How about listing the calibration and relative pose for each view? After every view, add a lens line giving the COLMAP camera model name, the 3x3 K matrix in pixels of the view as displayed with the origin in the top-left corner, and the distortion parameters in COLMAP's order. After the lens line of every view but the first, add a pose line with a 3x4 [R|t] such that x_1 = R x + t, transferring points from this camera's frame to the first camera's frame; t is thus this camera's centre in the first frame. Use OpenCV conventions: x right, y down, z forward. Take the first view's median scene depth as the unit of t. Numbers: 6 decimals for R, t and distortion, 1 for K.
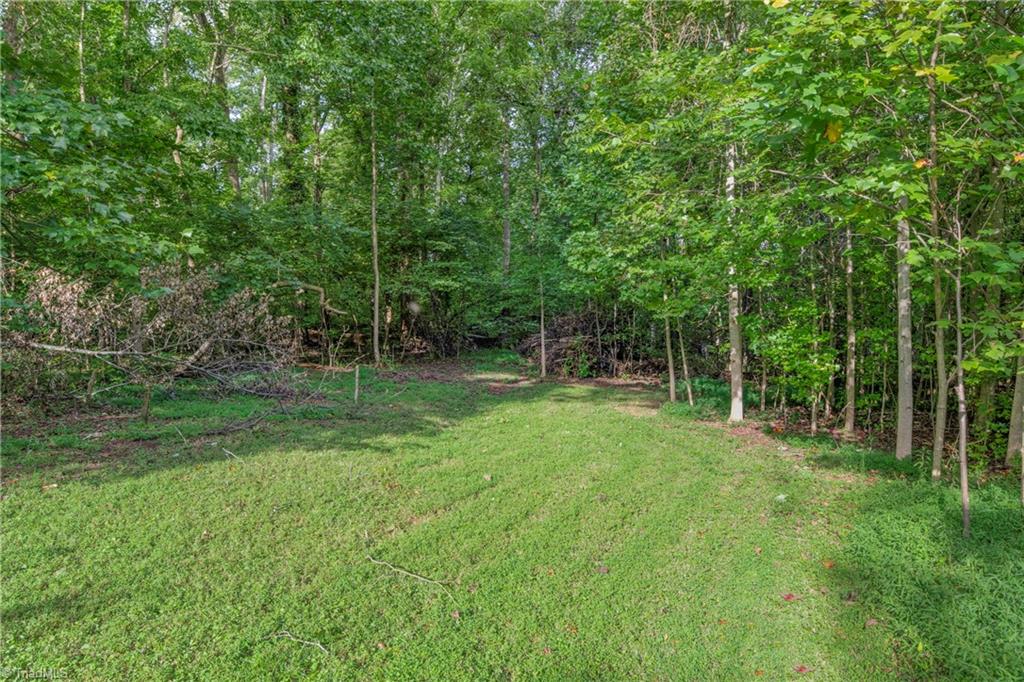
lens RADIAL K [[688.9, 0, 510.3], [0, 688.9, 341.4], [0, 0, 1]] dist [0.019387, 0.010330]
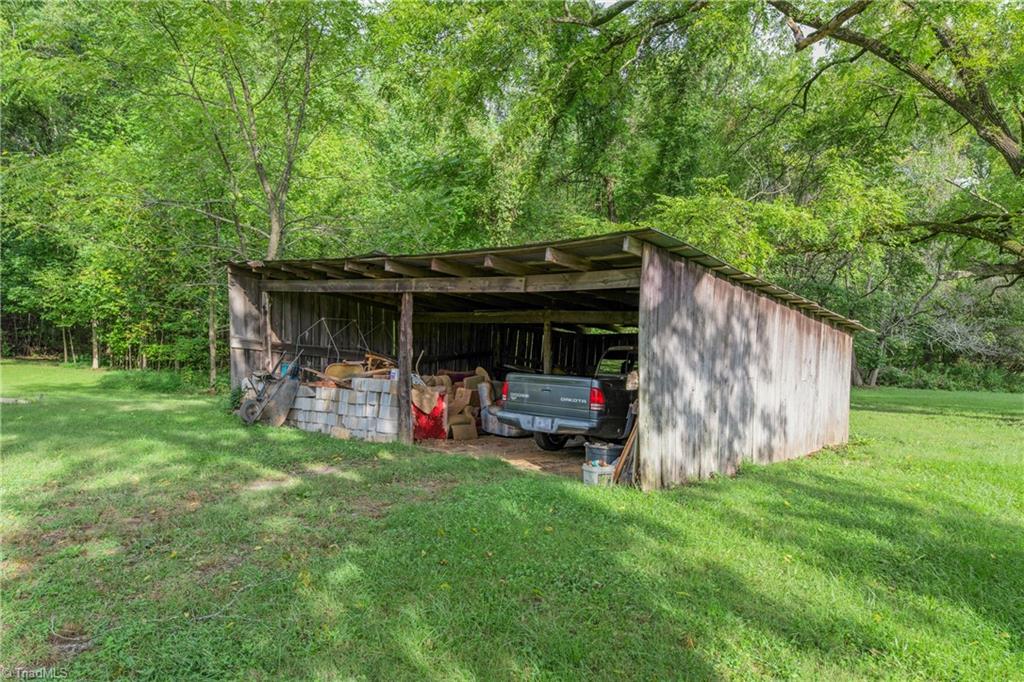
lens RADIAL K [[688.9, 0, 508.2], [0, 688.9, 339.3], [0, 0, 1]] dist [0.019387, 0.010330]
pose [[0.704557, 0.010409, 0.709571, -0.257494], [-0.012091, 0.999923, -0.002663, 0.000148], [-0.709544, -0.006703, 0.704629, -1.166498]]
